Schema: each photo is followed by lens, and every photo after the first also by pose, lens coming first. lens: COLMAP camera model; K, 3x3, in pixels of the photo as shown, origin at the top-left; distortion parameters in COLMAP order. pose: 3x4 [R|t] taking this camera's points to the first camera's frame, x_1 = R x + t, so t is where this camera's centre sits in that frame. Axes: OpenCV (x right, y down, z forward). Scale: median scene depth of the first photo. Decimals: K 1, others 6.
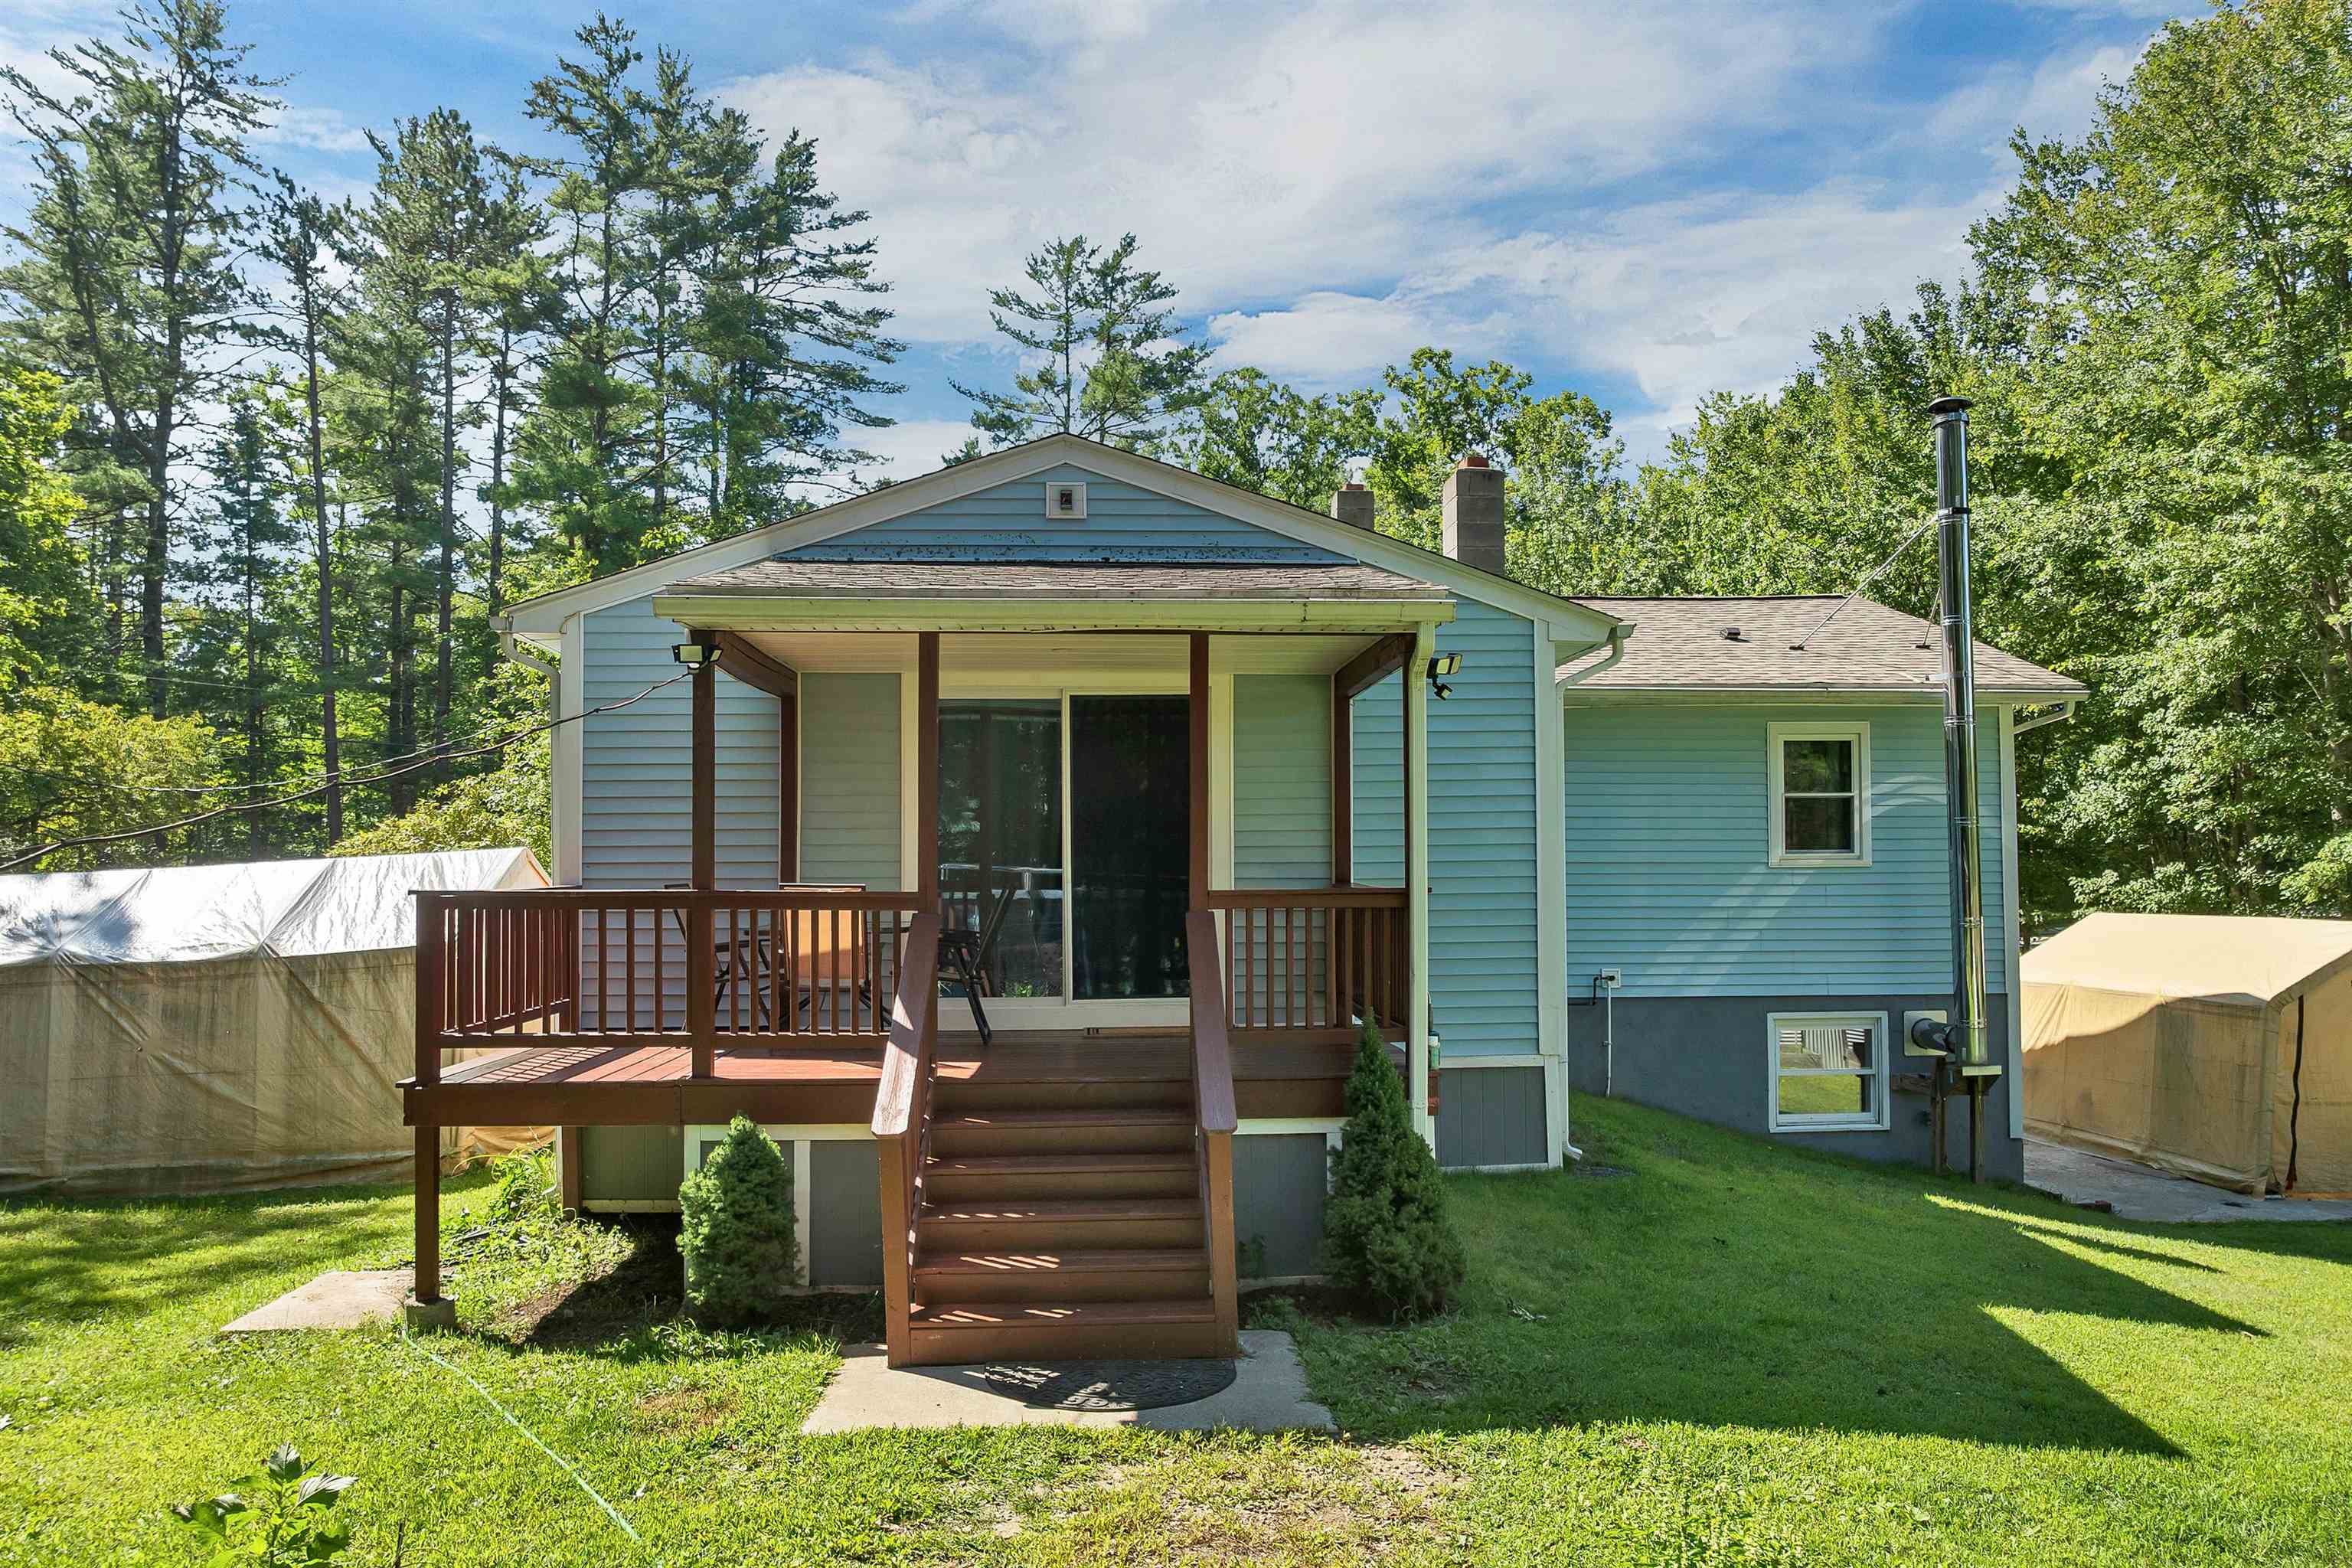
lens RADIAL K [[1707.3, 0, 1187.4], [0, 1707.3, 822.4], [0, 0, 1]] dist [-0.026601, 0.004441]
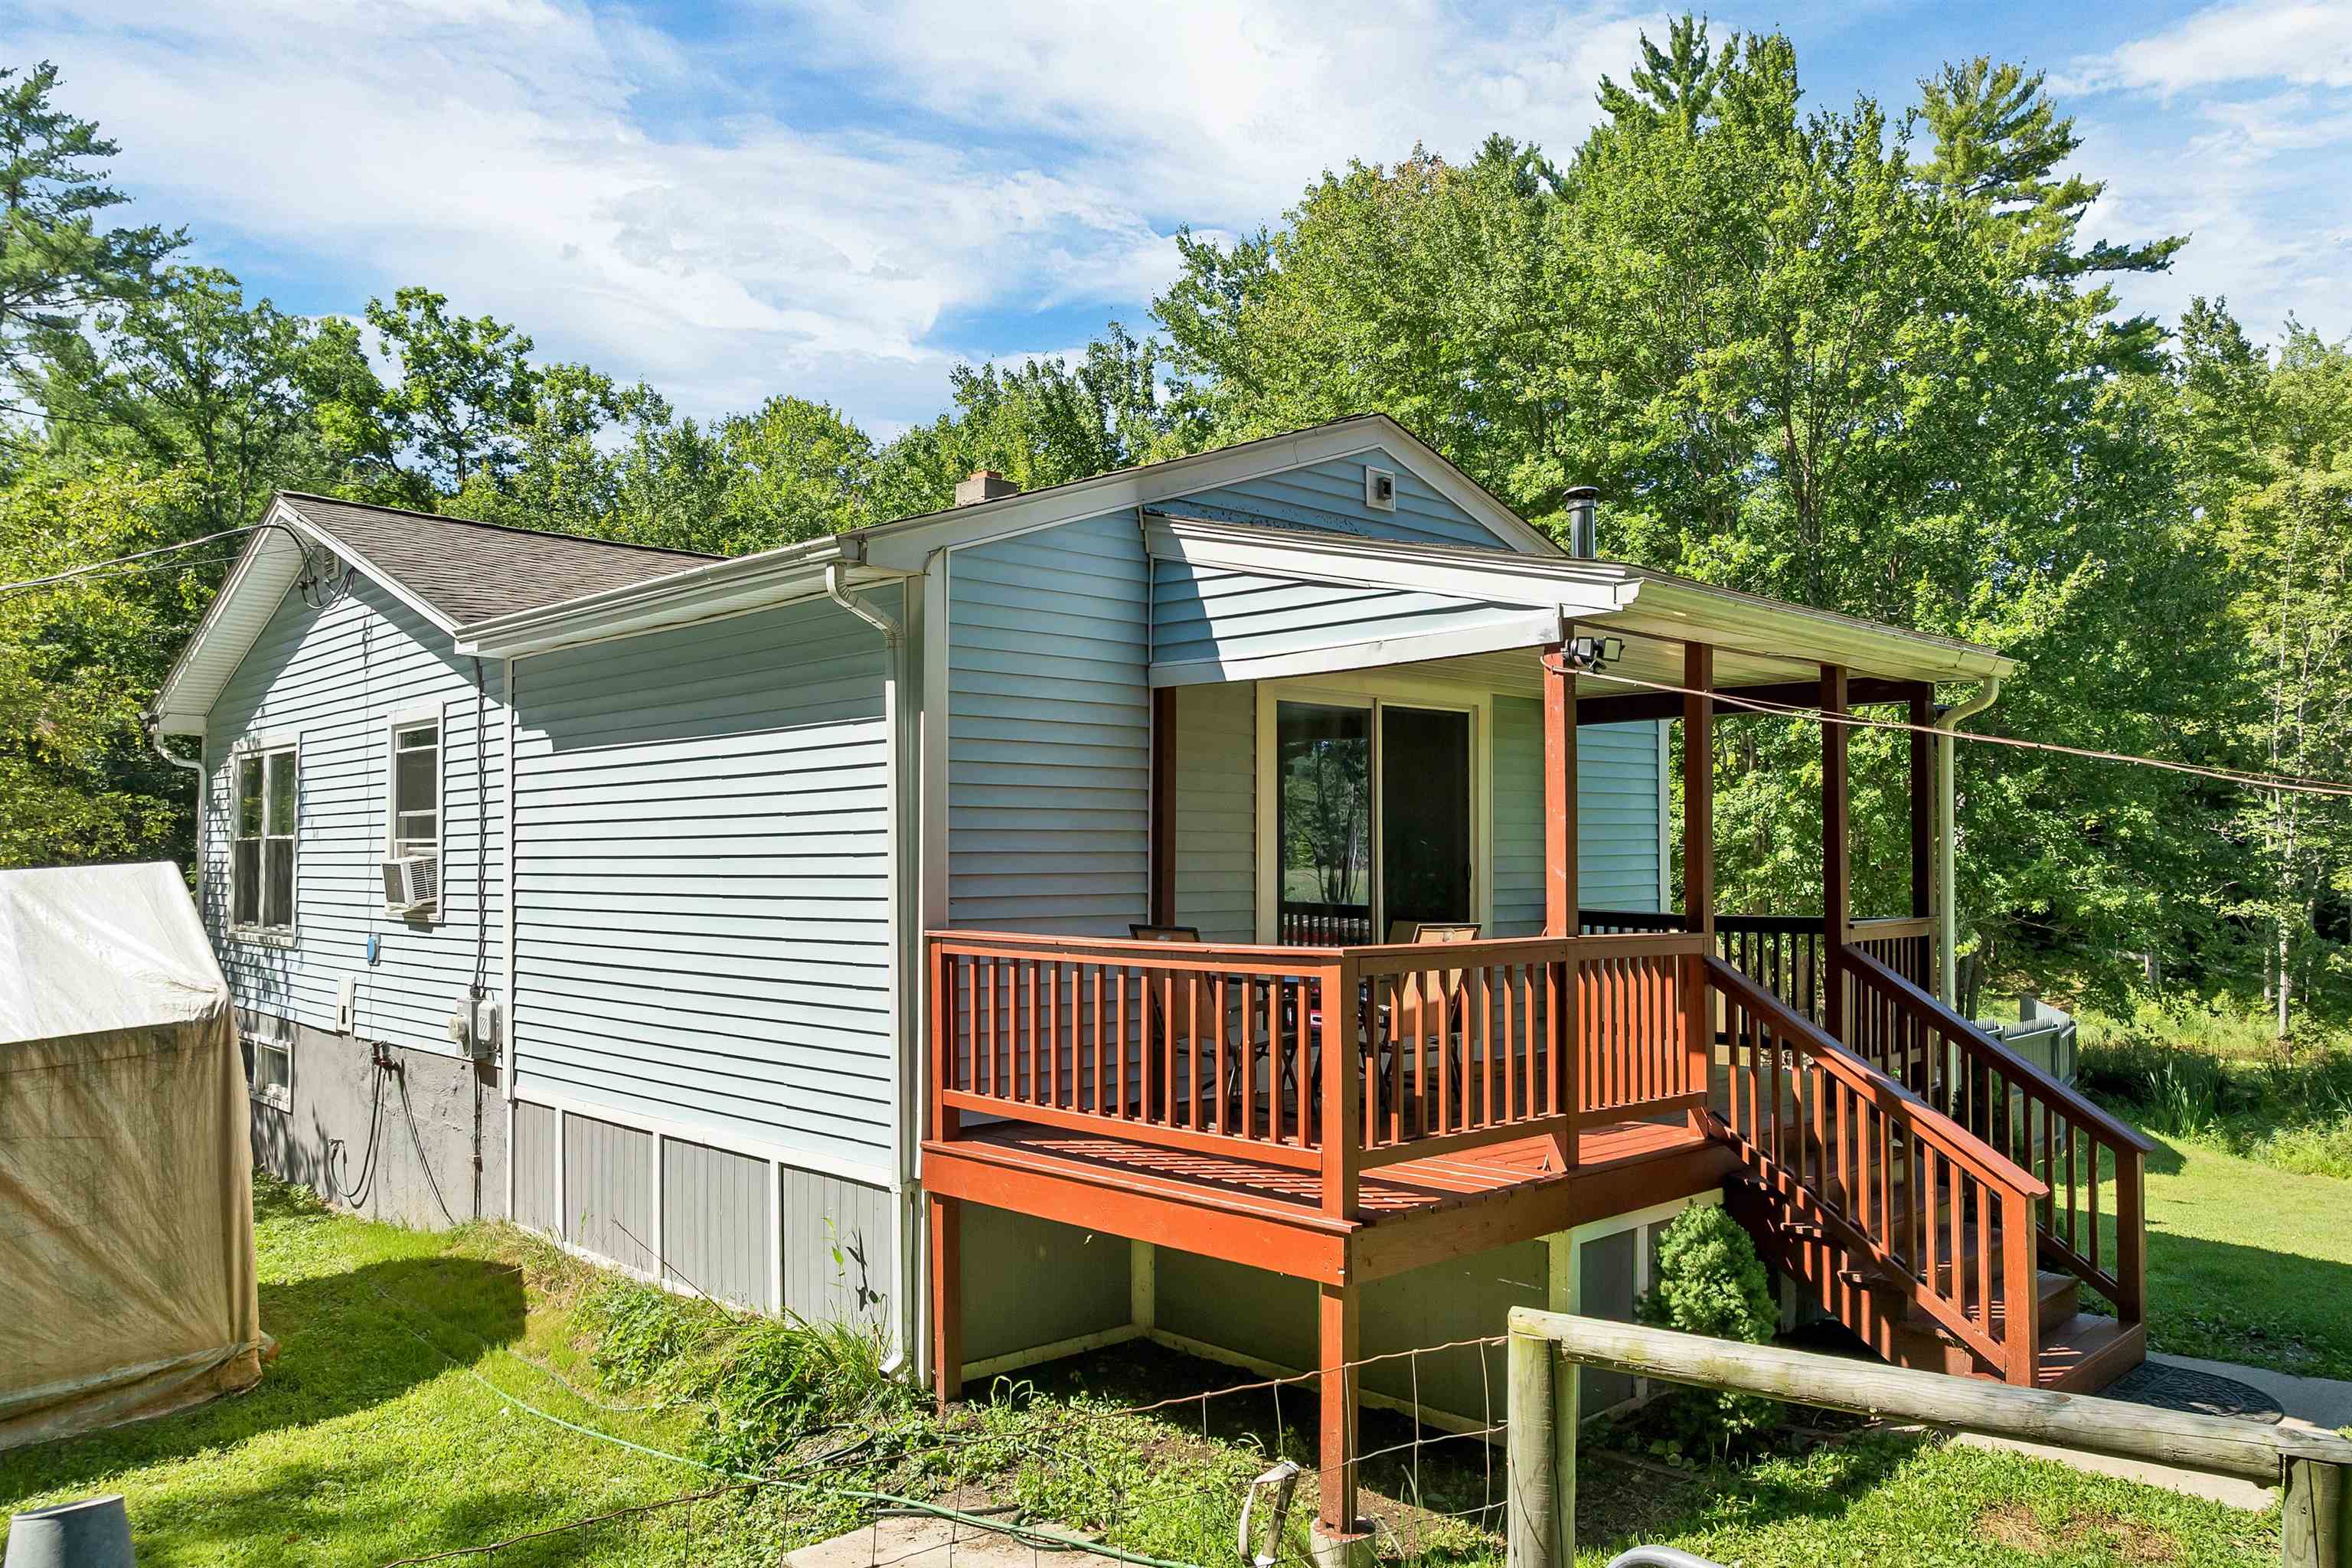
lens RADIAL K [[1707.3, 0, 1187.4], [0, 1707.3, 822.4], [0, 0, 1]] dist [-0.026601, 0.004441]
pose [[0.758013, 0.018559, 0.651975, -0.531939], [-0.018612, 0.999804, -0.006820, -0.003254], [-0.651973, -0.006965, 0.758210, 0.275829]]
